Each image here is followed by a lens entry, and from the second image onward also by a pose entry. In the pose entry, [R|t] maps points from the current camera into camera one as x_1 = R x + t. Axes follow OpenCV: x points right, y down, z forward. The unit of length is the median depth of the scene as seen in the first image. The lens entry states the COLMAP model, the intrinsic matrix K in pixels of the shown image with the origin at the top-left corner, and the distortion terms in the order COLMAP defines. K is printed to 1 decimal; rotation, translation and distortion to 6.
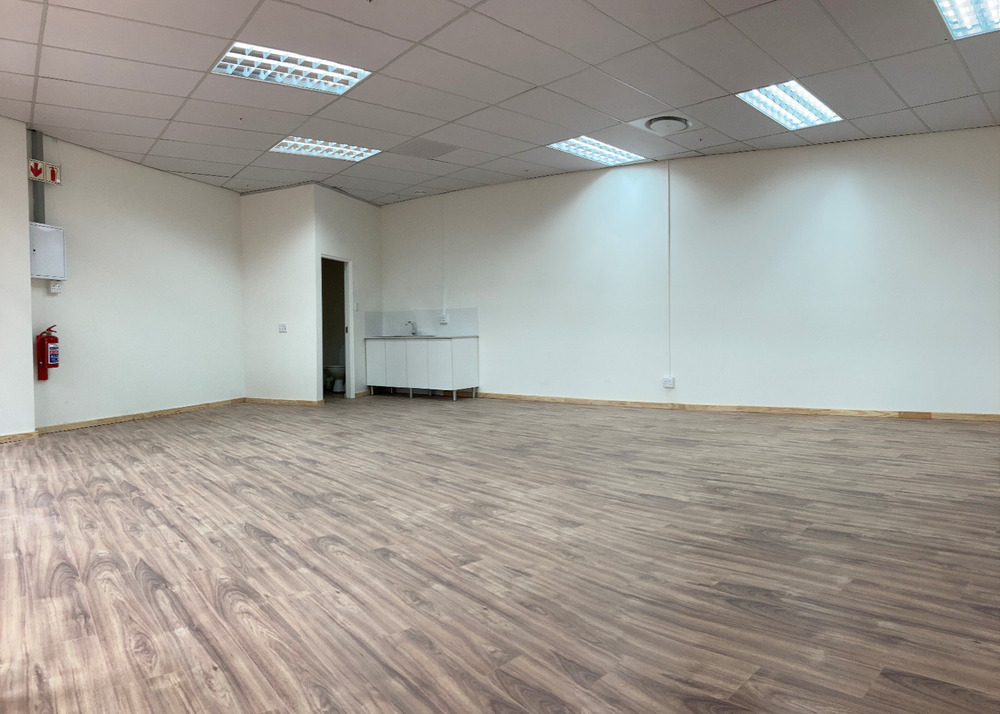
lens RADIAL K [[919.9, 0, 500.0], [0, 919.9, 357.0], [0, 0, 1]] dist [0.121621, 0.001448]
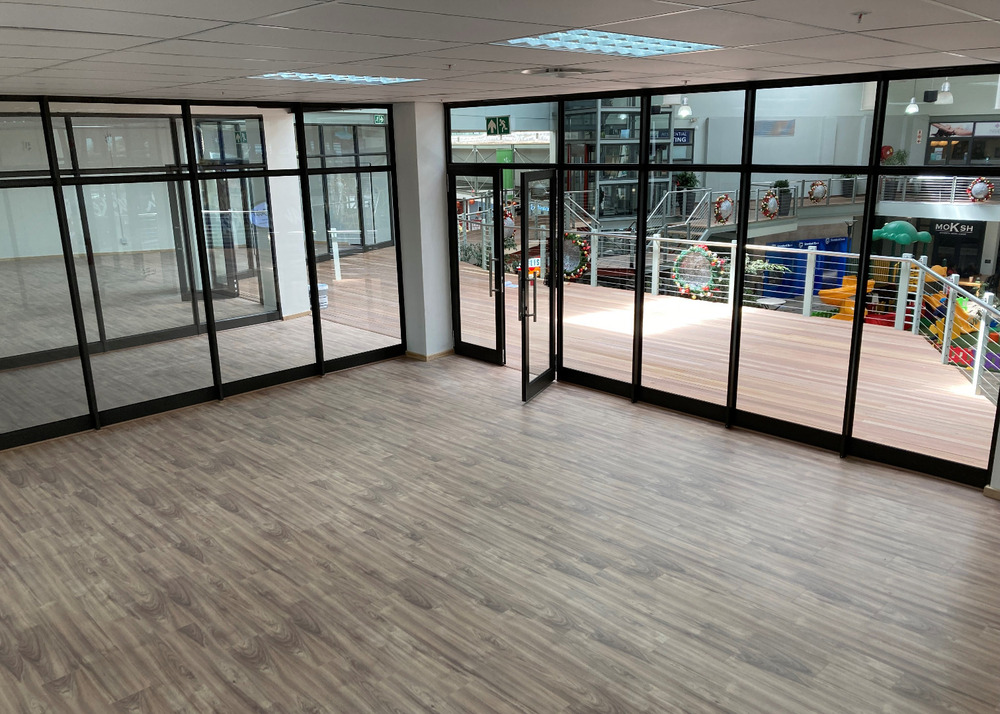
lens RADIAL K [[826.1, 0, 500.0], [0, 826.1, 357.0], [0, 0, 1]] dist [-0.000787, -0.001792]
pose [[-0.997604, 0.040458, -0.056128, -0.166841], [0.024254, 0.964235, 0.263938, -0.402290], [0.064799, 0.261945, -0.962905, 2.483236]]
